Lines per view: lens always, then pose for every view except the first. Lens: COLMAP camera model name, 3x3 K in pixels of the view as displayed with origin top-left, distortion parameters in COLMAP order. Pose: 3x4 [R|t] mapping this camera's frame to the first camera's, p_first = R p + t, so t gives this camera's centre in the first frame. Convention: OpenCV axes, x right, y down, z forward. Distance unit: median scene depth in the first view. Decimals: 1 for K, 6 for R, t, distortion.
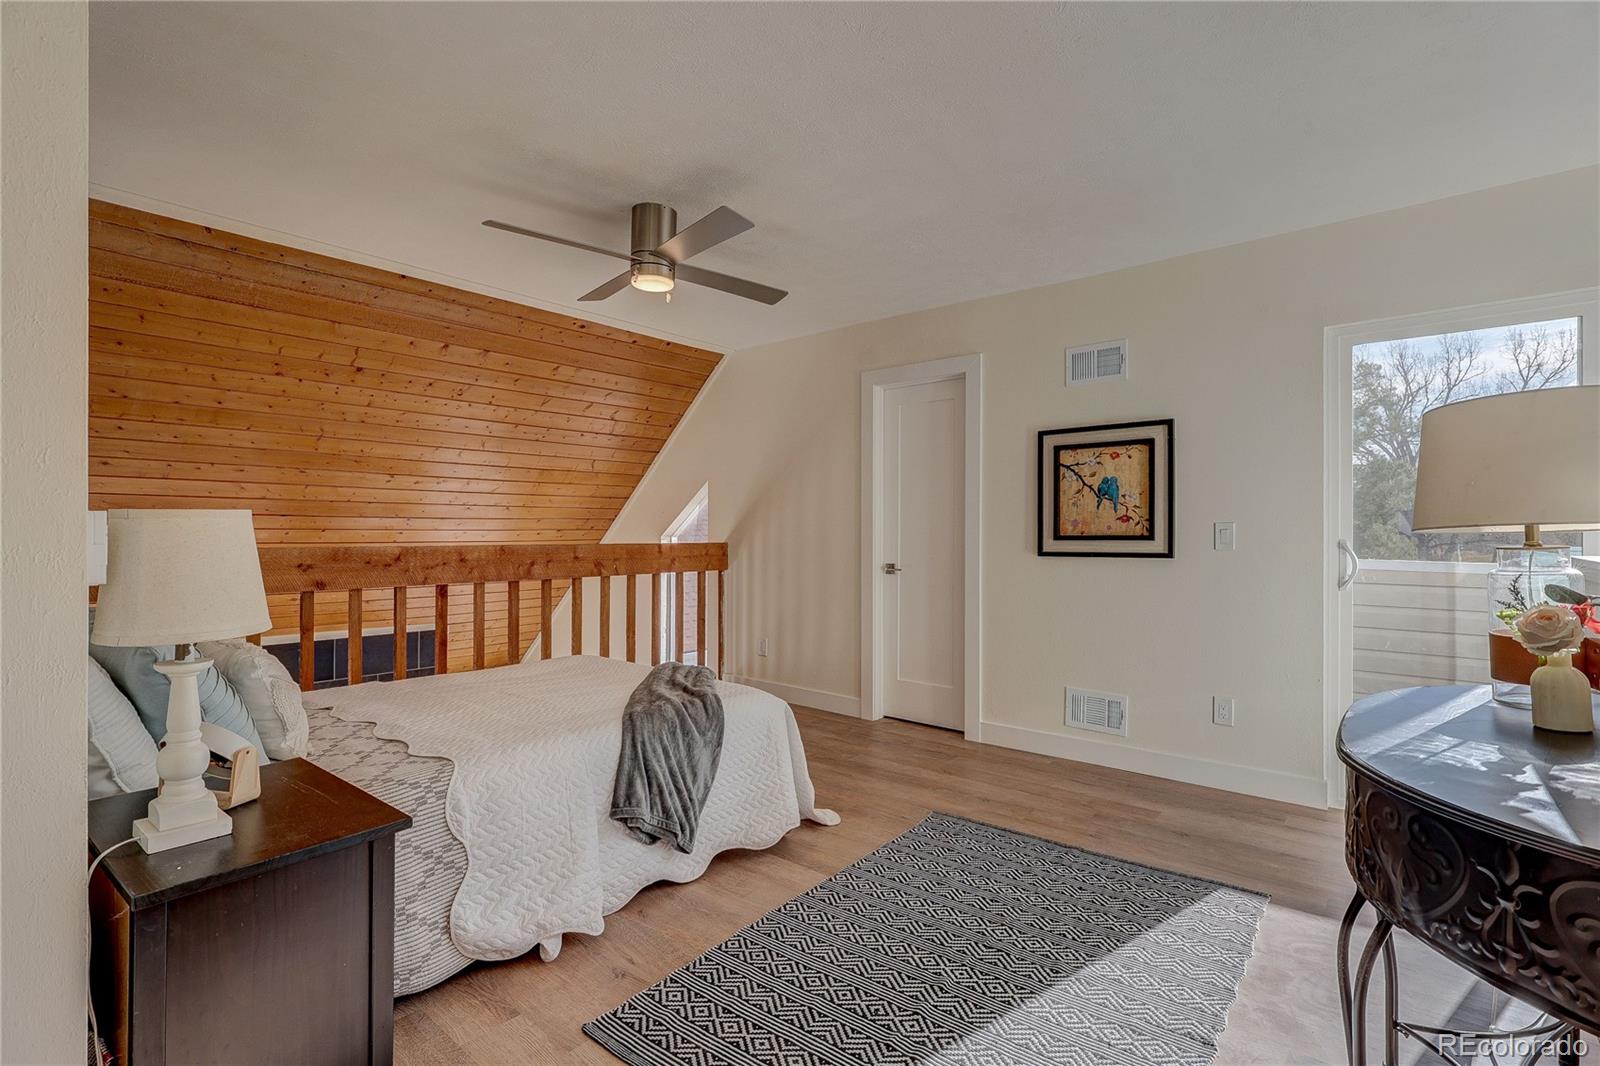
lens RADIAL K [[751.5, 0, 793.1], [0, 751.5, 538.0], [0, 0, 1]] dist [-0.010244, 0.000515]
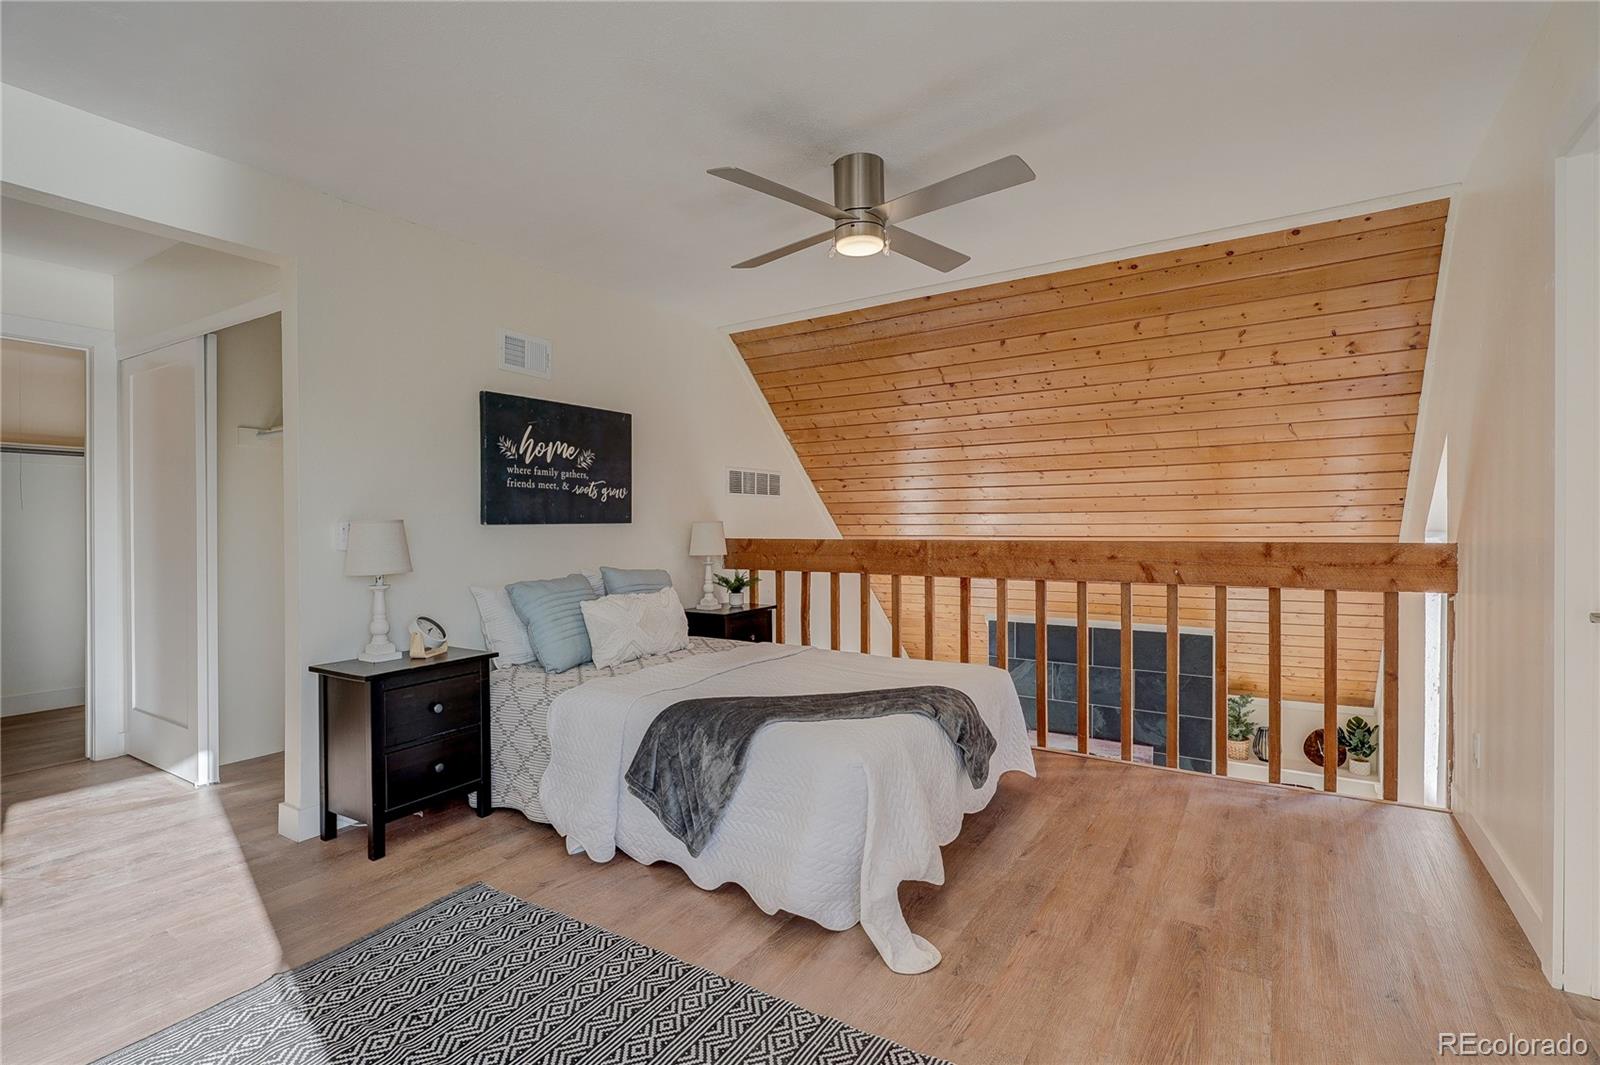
lens RADIAL K [[751.5, 0, 804.7], [0, 751.5, 527.5], [0, 0, 1]] dist [-0.010244, 0.000515]
pose [[0.128974, -0.002602, -0.991645, 0.566123], [-0.002133, 0.999994, -0.002901, -0.003449], [0.991646, 0.002489, 0.128967, 0.677591]]
